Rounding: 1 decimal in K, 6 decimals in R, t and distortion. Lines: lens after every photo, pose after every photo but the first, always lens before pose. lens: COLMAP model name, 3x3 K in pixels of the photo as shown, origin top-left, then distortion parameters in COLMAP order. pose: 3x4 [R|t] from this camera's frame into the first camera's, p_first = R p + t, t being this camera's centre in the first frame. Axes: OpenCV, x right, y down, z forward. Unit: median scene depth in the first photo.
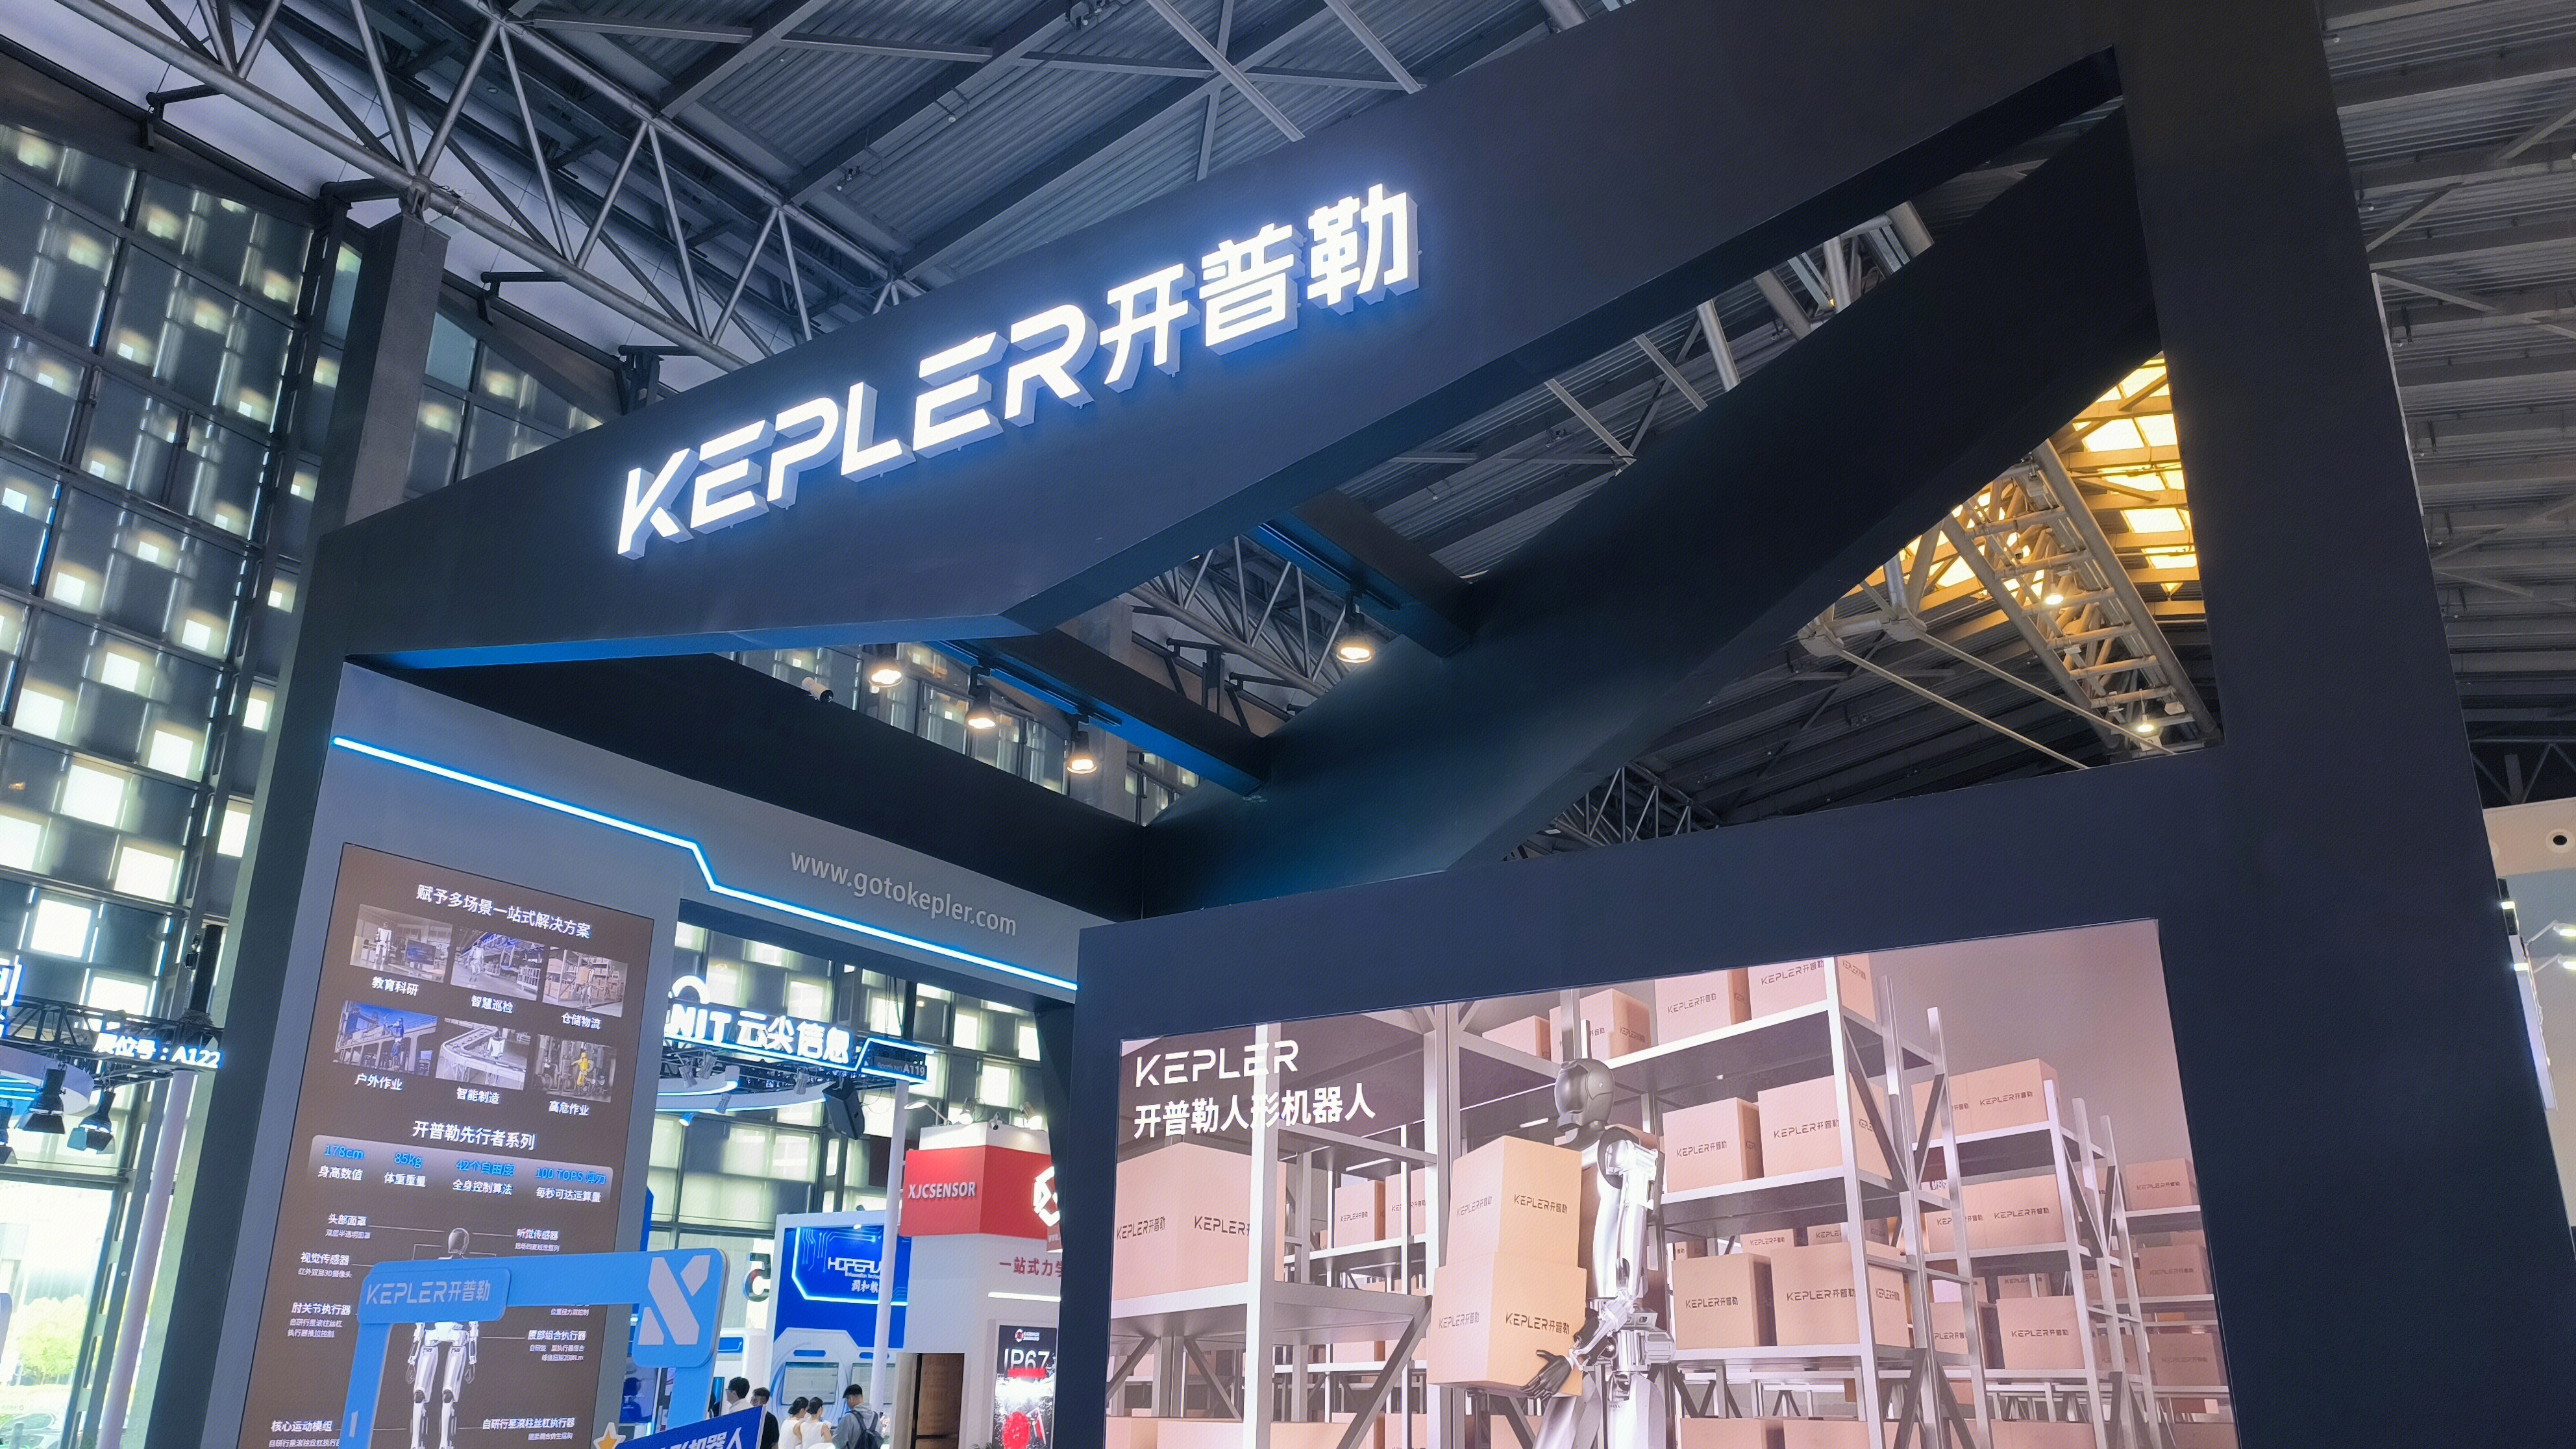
lens RADIAL K [[1872.9, 0, 1321.4], [0, 1872.9, 761.2], [0, 0, 1]] dist [0.004678, 0.043043]
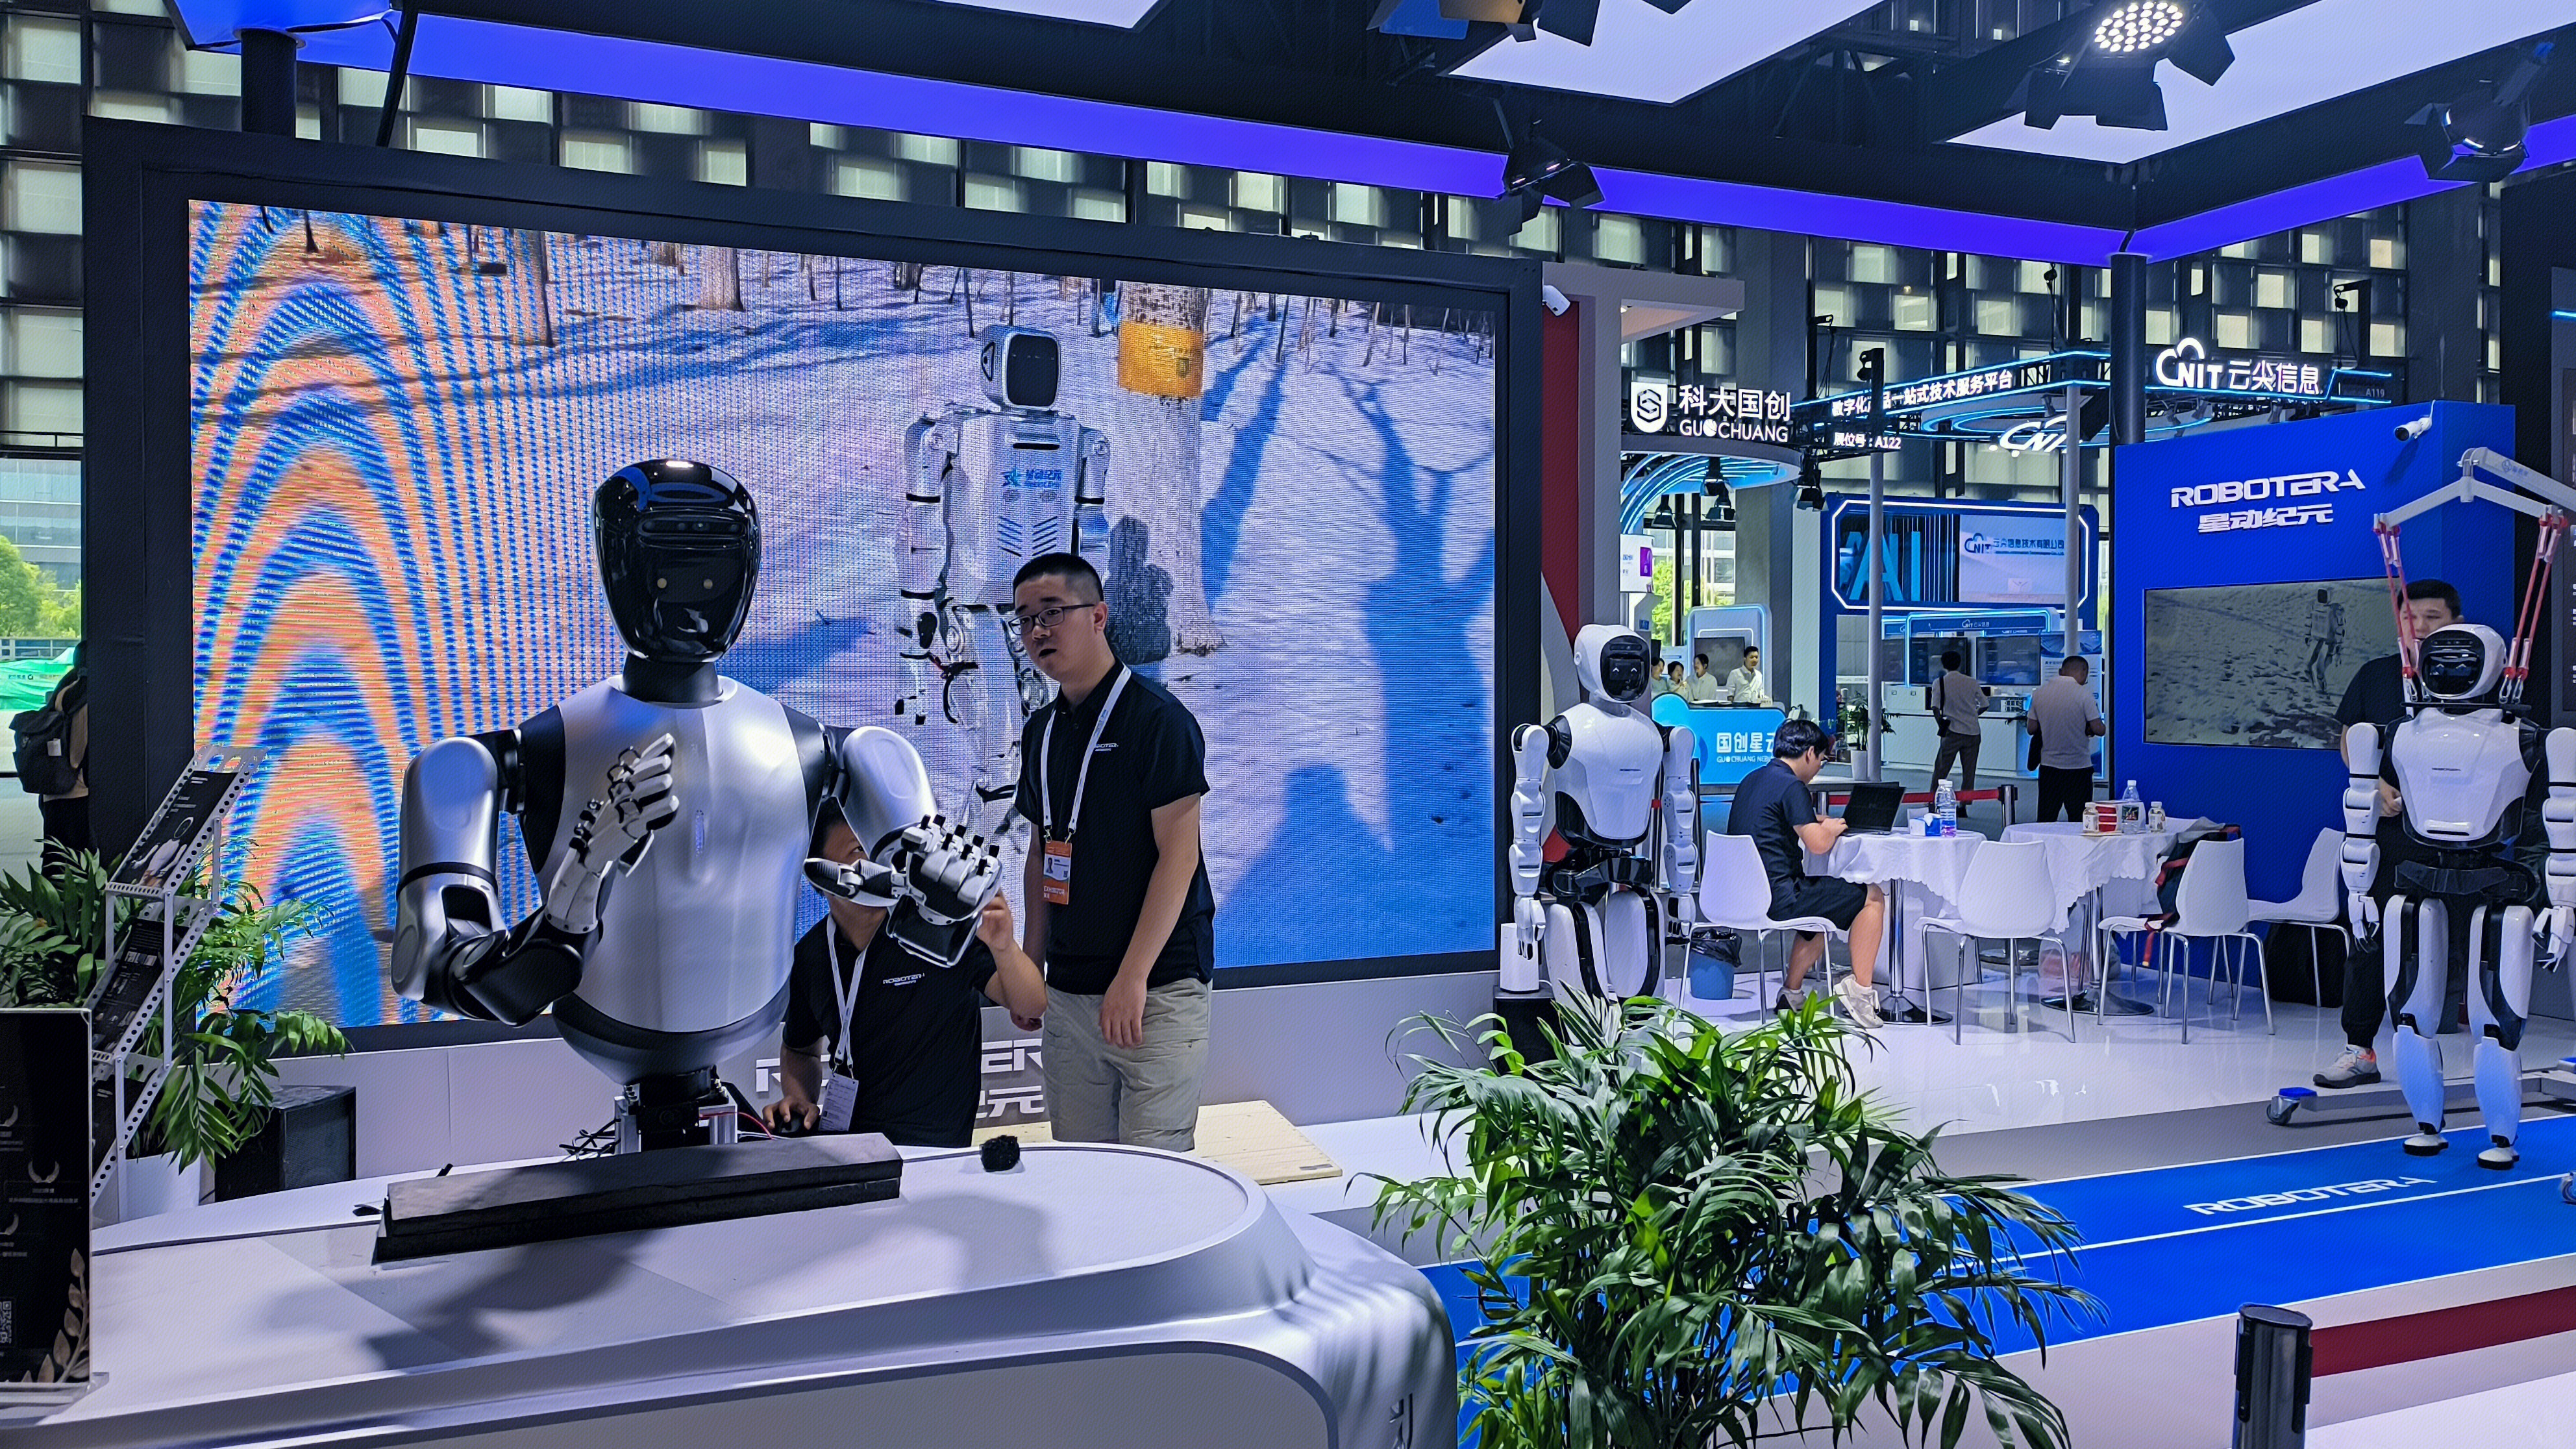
lens RADIAL K [[1859.7, 0, 1294.5], [0, 1859.7, 689.7], [0, 0, 1]] dist [0.058428, -0.034865]
pose [[0.830879, -0.001217, -0.556452, -0.837601], [0.183398, 0.944723, 0.271779, -0.627018], [0.525362, -0.327867, 0.785174, -1.937180]]
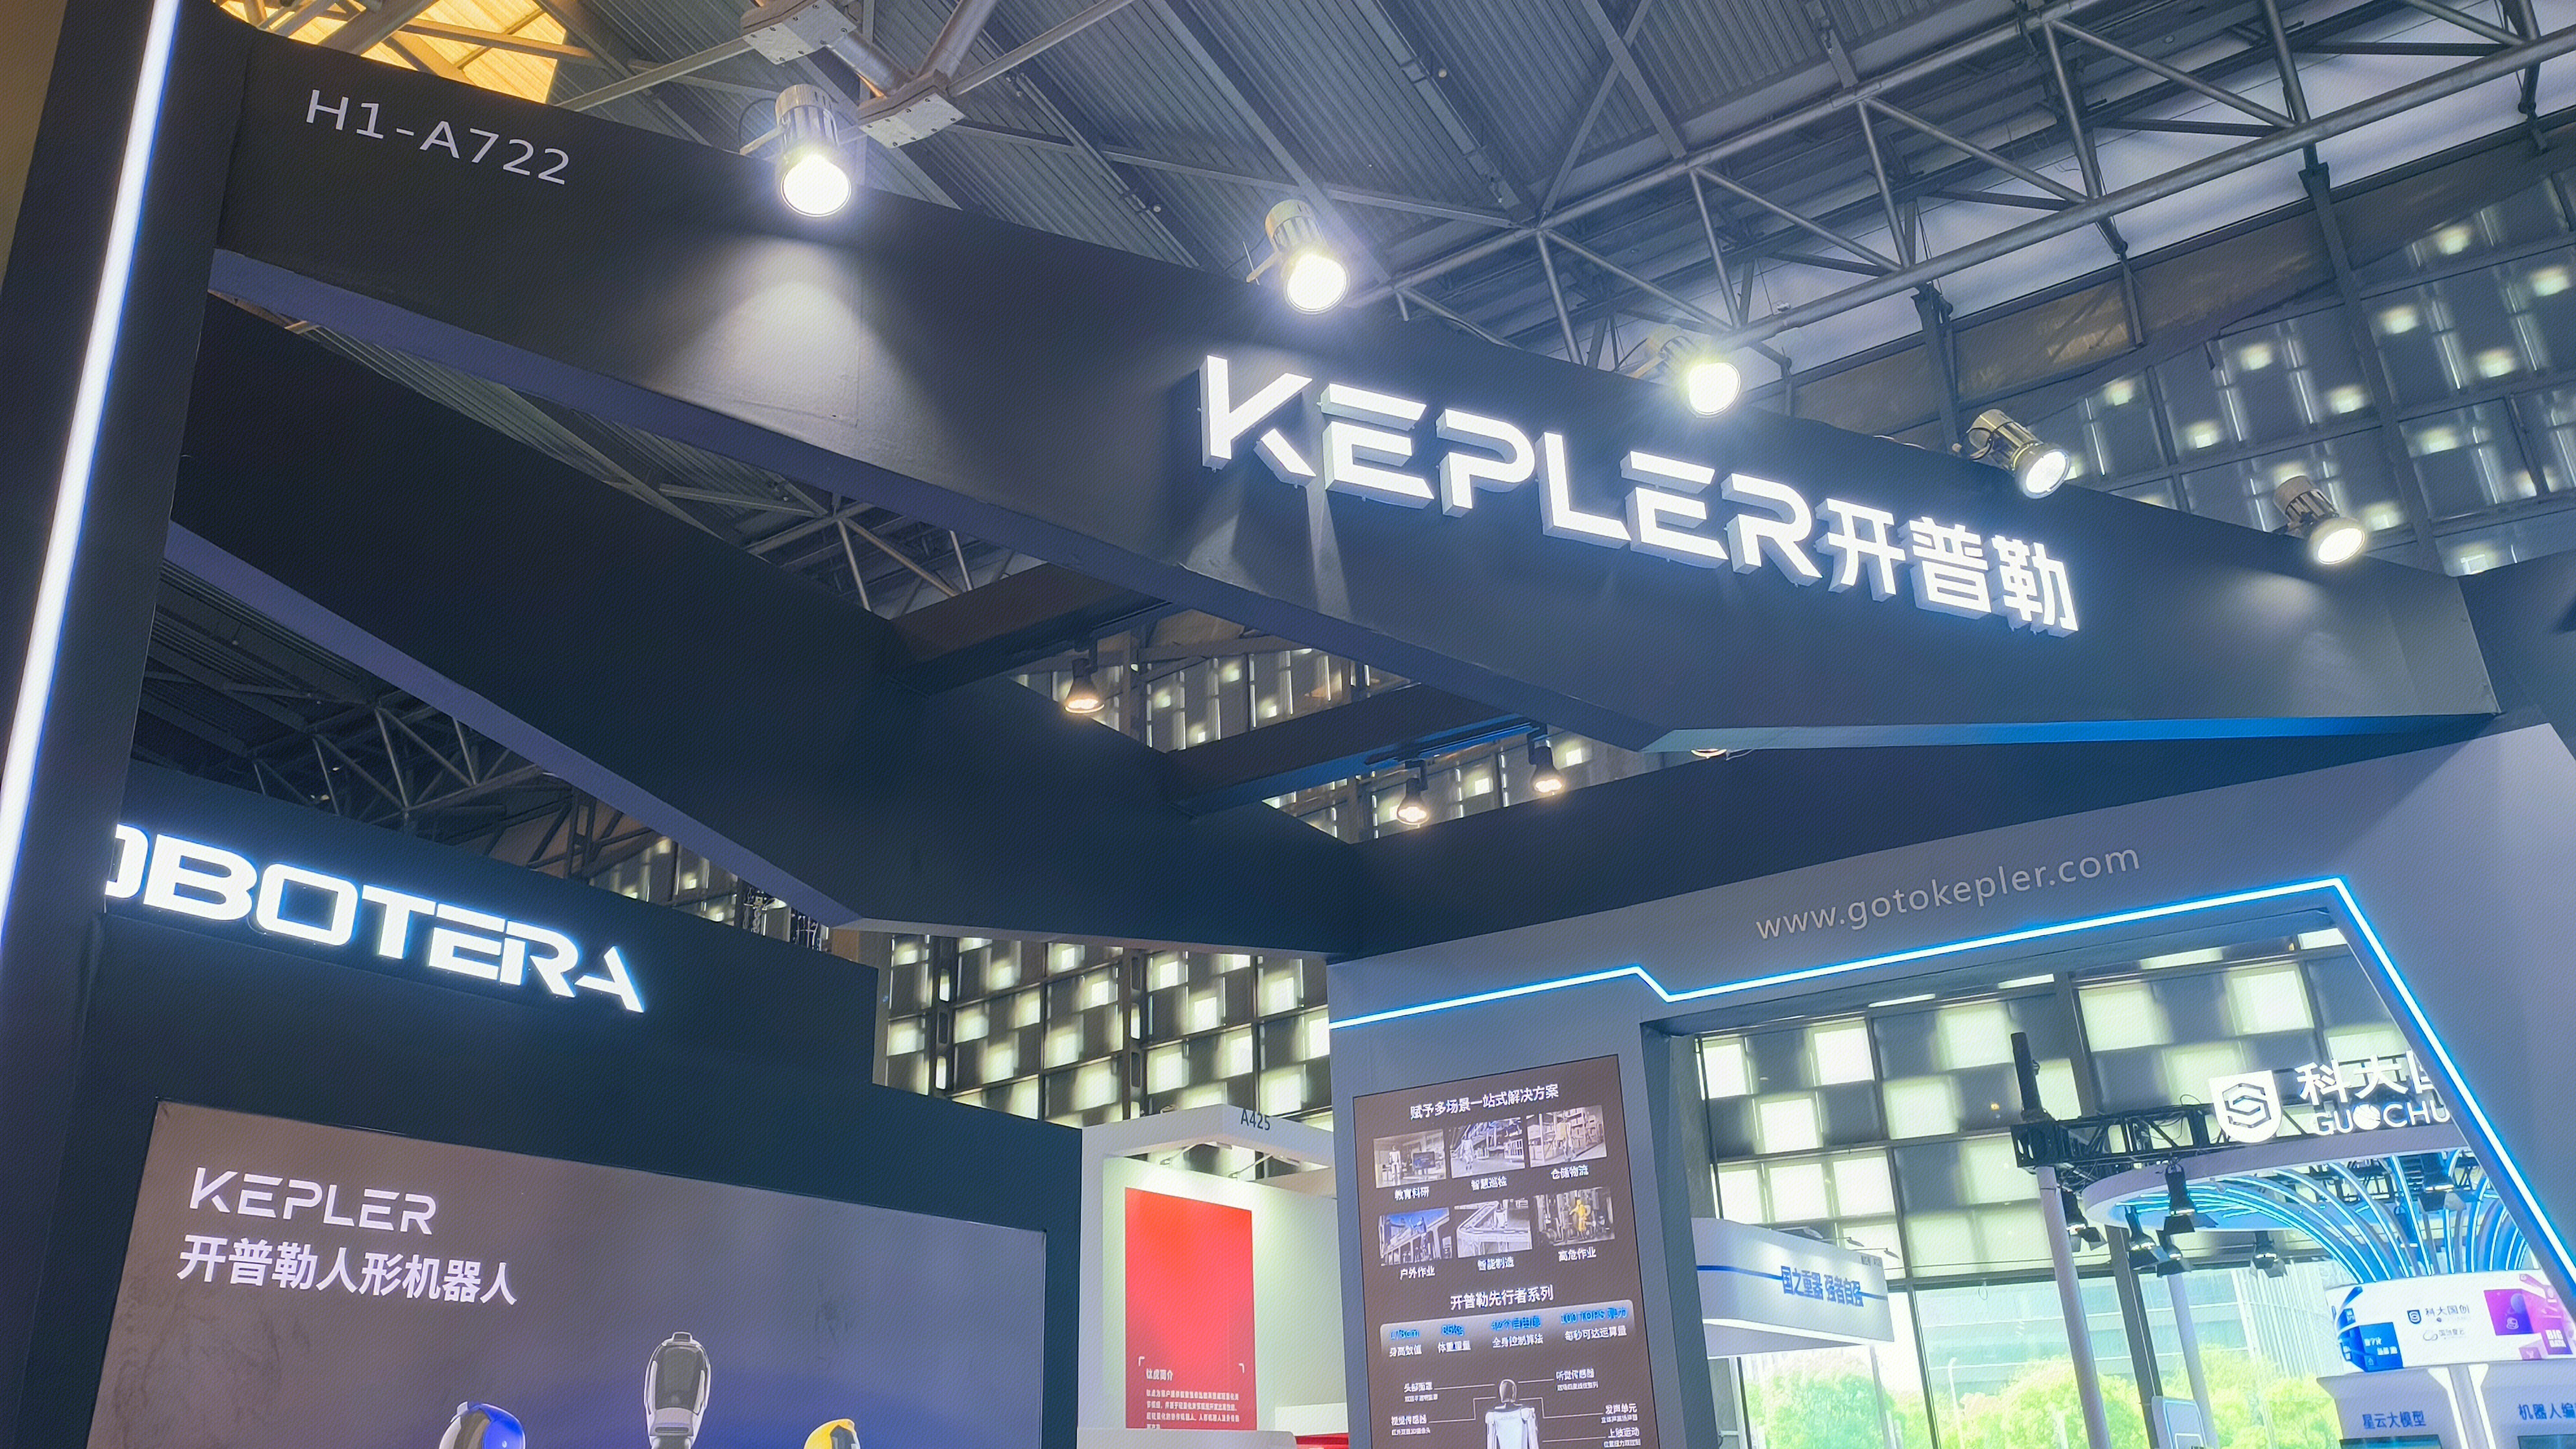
lens RADIAL K [[1866.6, 0, 1270.0], [0, 1866.6, 716.6], [0, 0, 1]] dist [0.044971, -0.066891]
pose [[-0.008374, -0.400532, -0.916245, 1.277659], [0.355044, 0.855386, -0.377172, 0.465331], [0.934812, -0.328466, 0.135044, 1.379870]]
